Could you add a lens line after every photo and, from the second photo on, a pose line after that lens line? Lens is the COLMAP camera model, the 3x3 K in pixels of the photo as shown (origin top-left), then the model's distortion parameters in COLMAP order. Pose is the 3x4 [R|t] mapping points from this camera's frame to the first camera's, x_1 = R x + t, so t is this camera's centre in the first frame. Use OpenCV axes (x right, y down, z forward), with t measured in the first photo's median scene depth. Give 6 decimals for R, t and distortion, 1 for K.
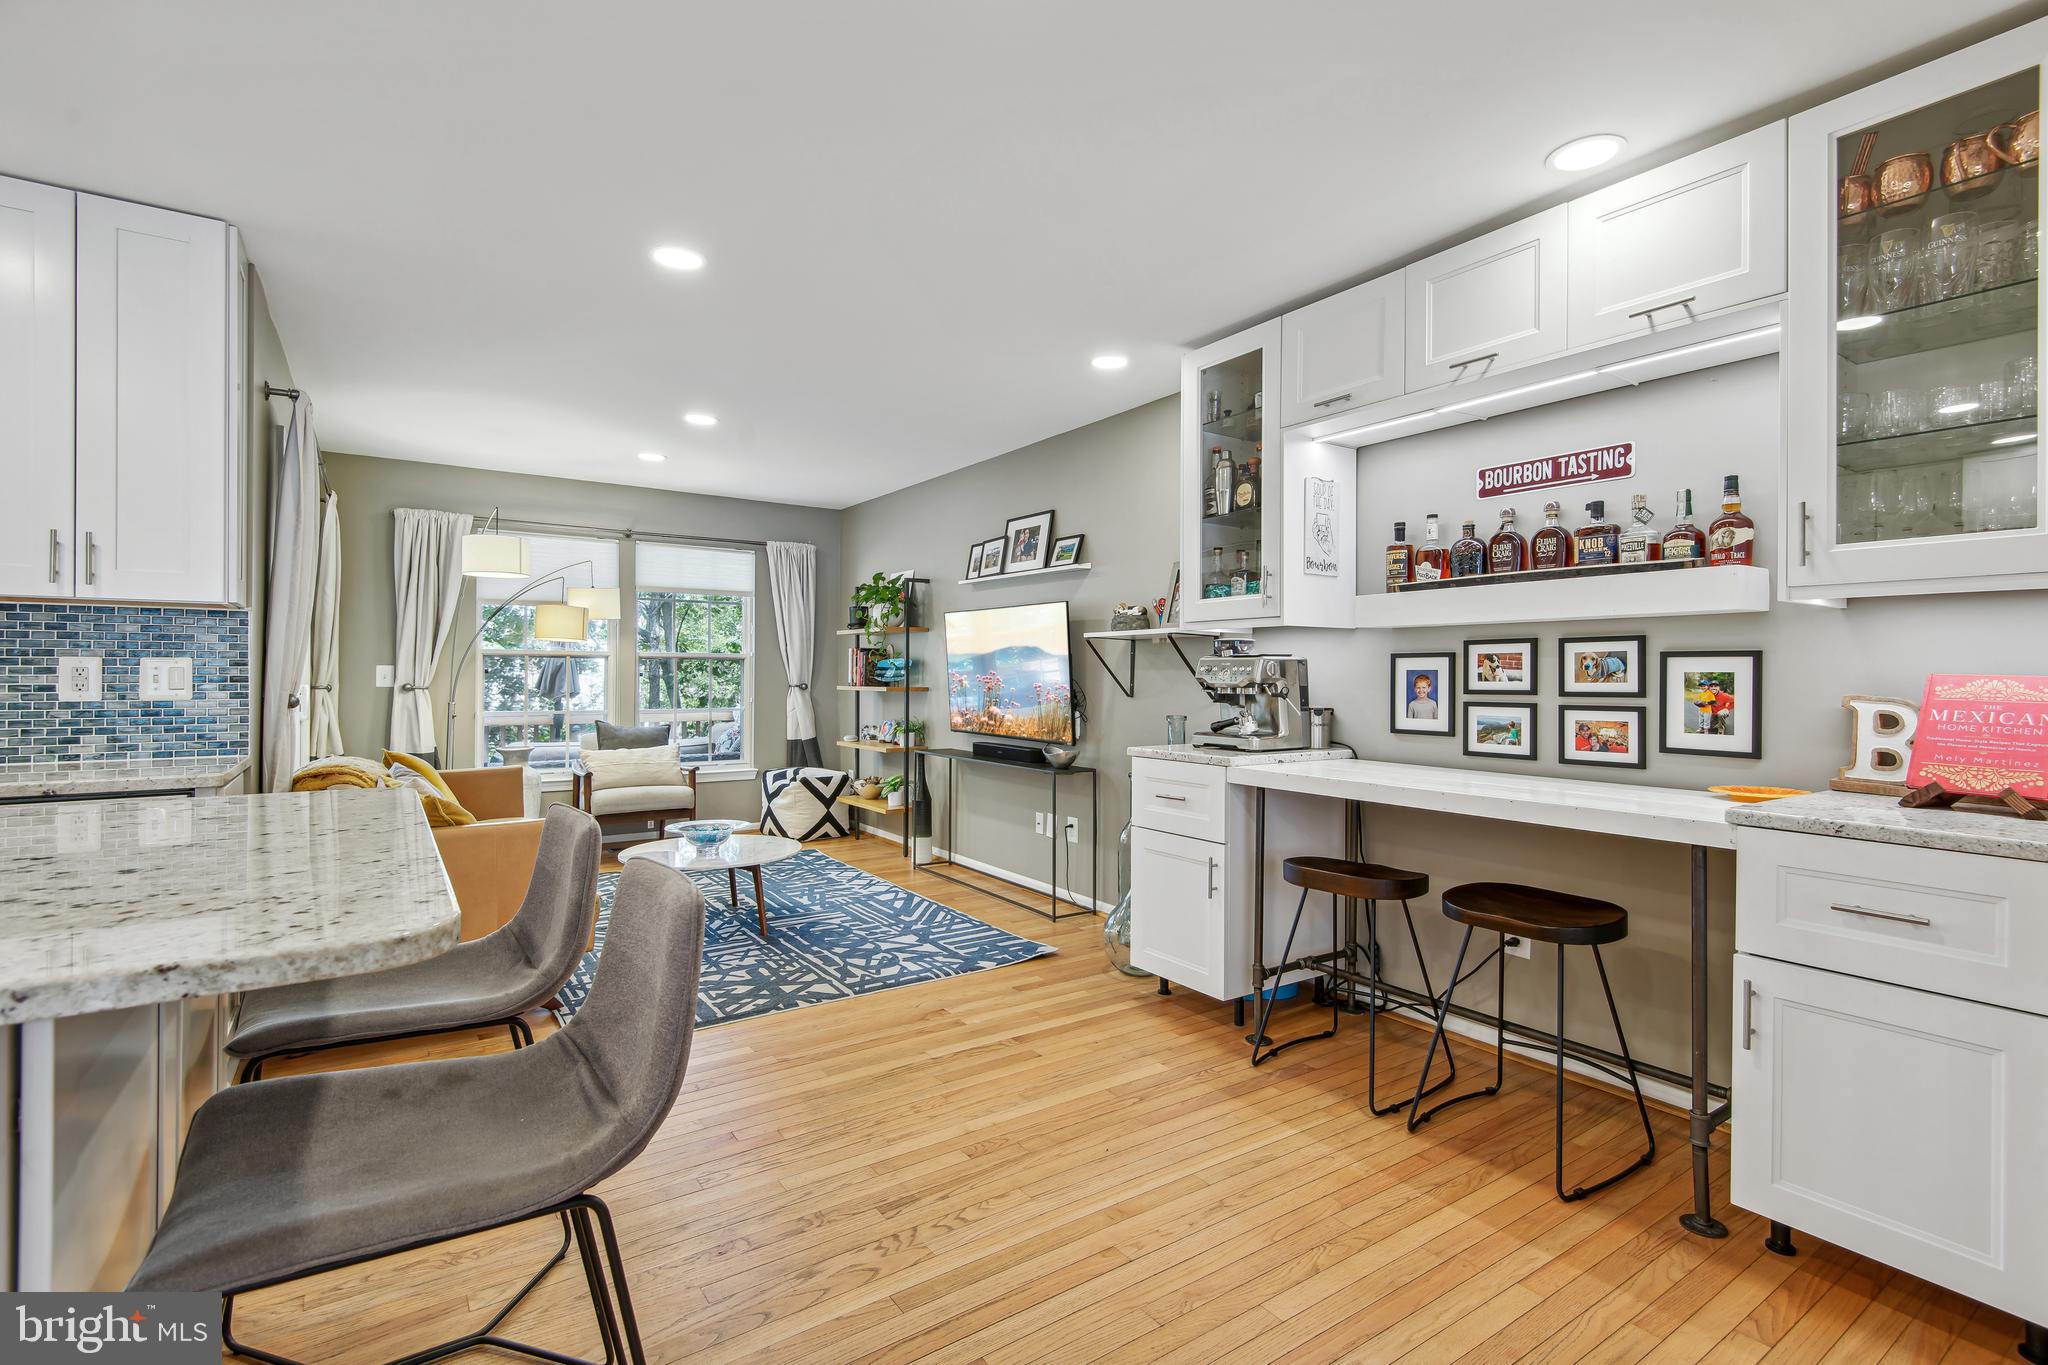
lens RADIAL K [[936.4, 0, 1019.0], [0, 936.4, 671.5], [0, 0, 1]] dist [0.021106, -0.013893]
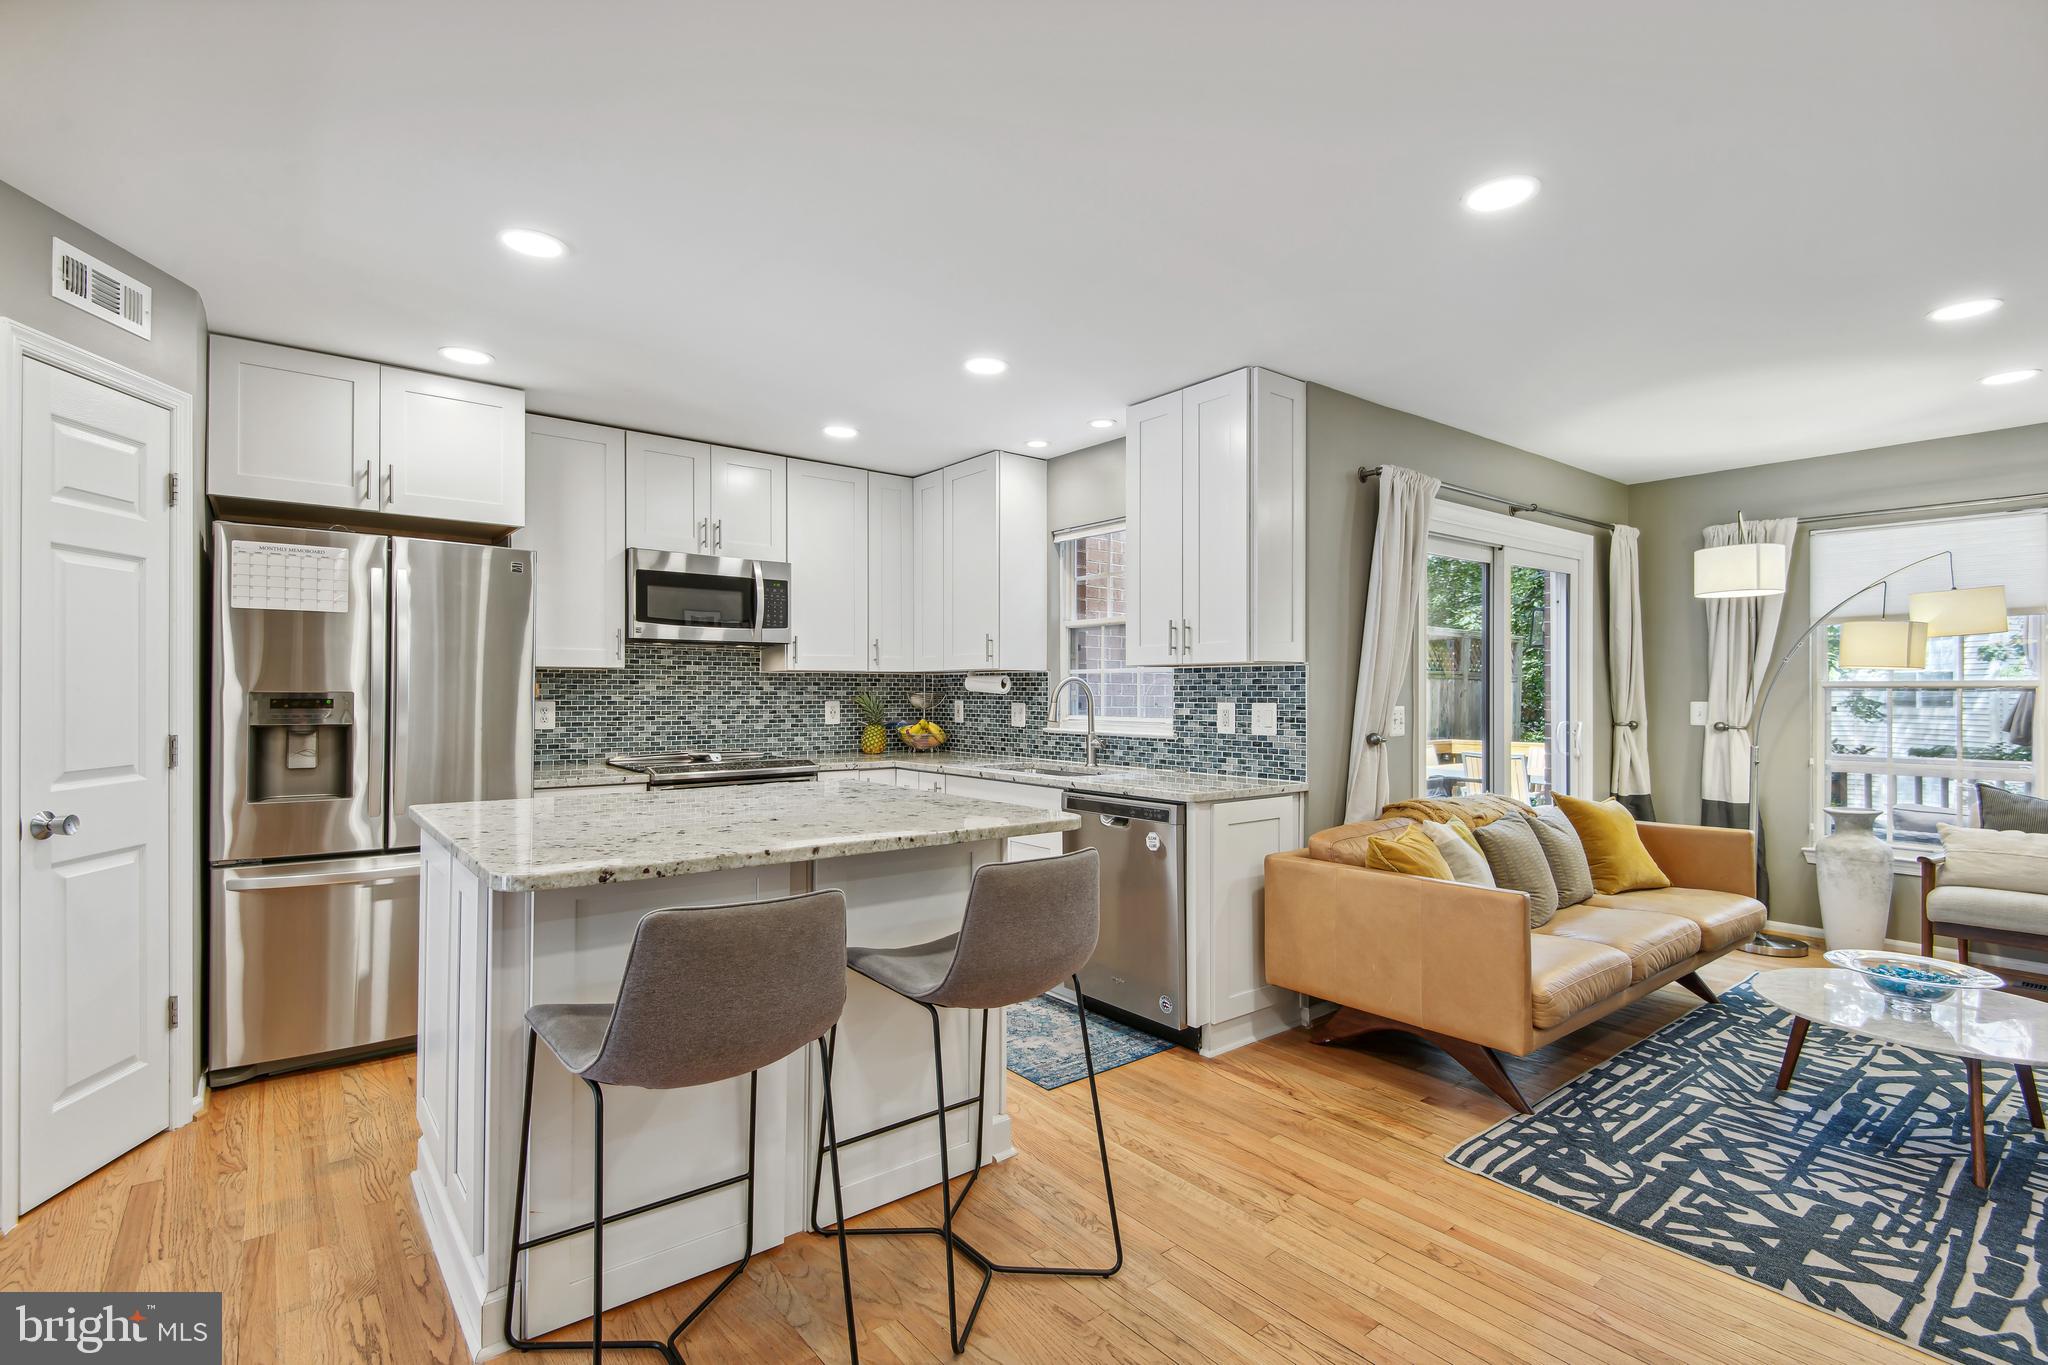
lens RADIAL K [[936.4, 0, 1013.3], [0, 936.4, 688.8], [0, 0, 1]] dist [0.021106, -0.013893]
pose [[0.070473, -0.007980, -0.997482, 0.232591], [0.000503, 0.999968, -0.007965, -0.014690], [0.997514, 0.000060, 0.070475, 0.332305]]
